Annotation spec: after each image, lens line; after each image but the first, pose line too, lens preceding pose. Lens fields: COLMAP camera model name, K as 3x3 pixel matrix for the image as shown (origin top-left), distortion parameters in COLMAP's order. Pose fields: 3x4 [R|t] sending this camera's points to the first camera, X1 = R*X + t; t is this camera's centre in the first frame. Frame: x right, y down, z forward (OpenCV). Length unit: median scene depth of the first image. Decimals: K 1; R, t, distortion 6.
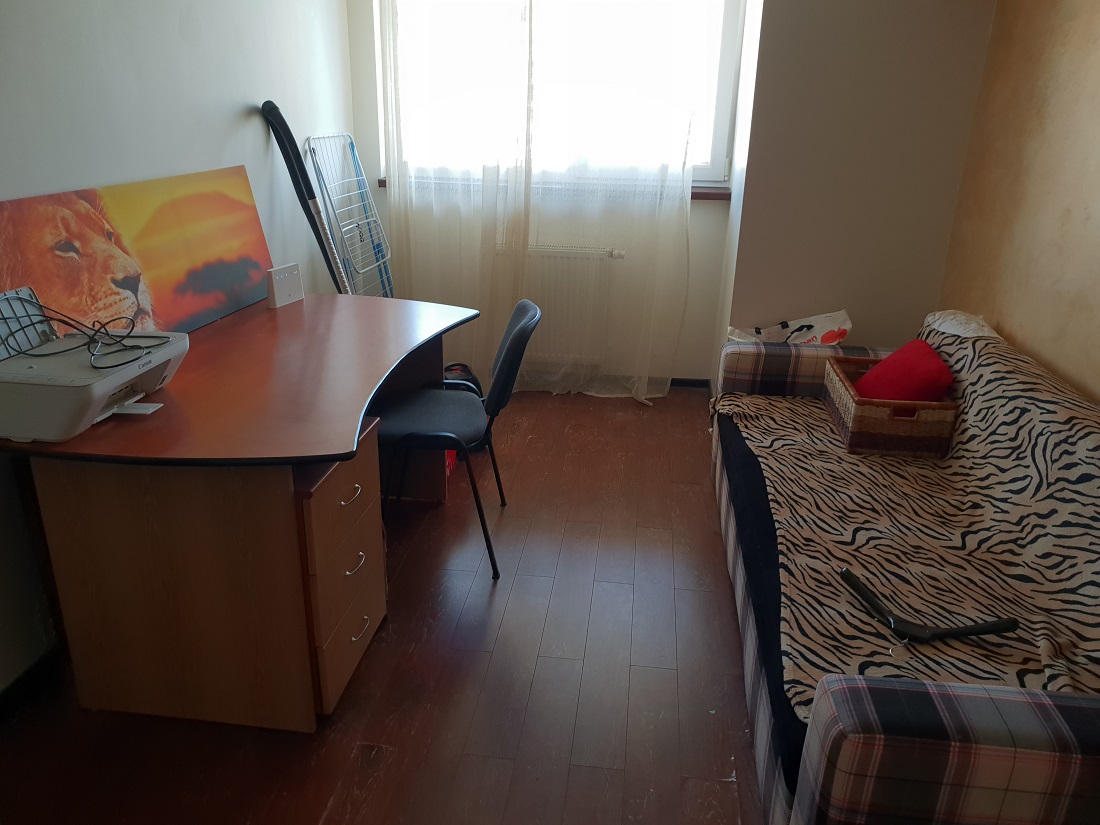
lens RADIAL K [[855.8, 0, 553.0], [0, 855.8, 409.3], [0, 0, 1]] dist [0.012219, -0.021219]
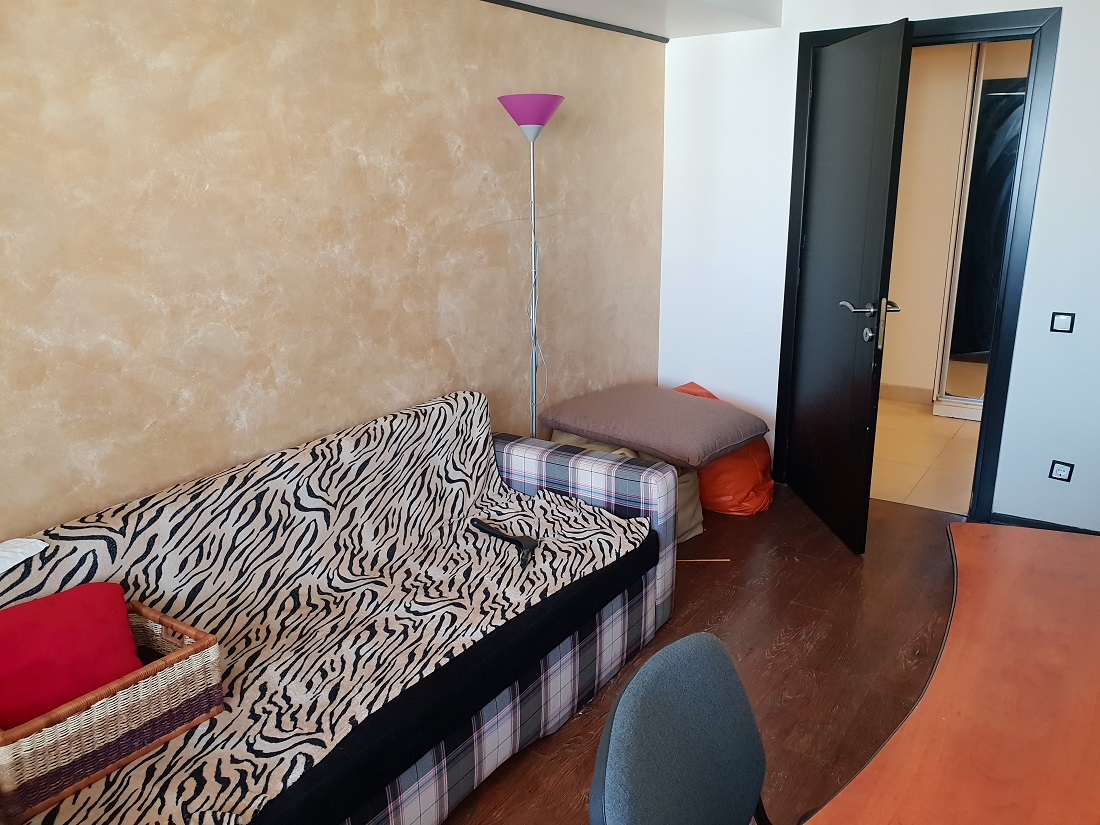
lens RADIAL K [[855.8, 0, 555.1], [0, 855.8, 412.5], [0, 0, 1]] dist [0.012219, -0.021219]
pose [[-0.891438, -0.132091, 0.433464, -0.194617], [0.149185, 0.817695, 0.555985, -0.604482], [-0.427882, 0.560292, -0.709218, 1.544967]]
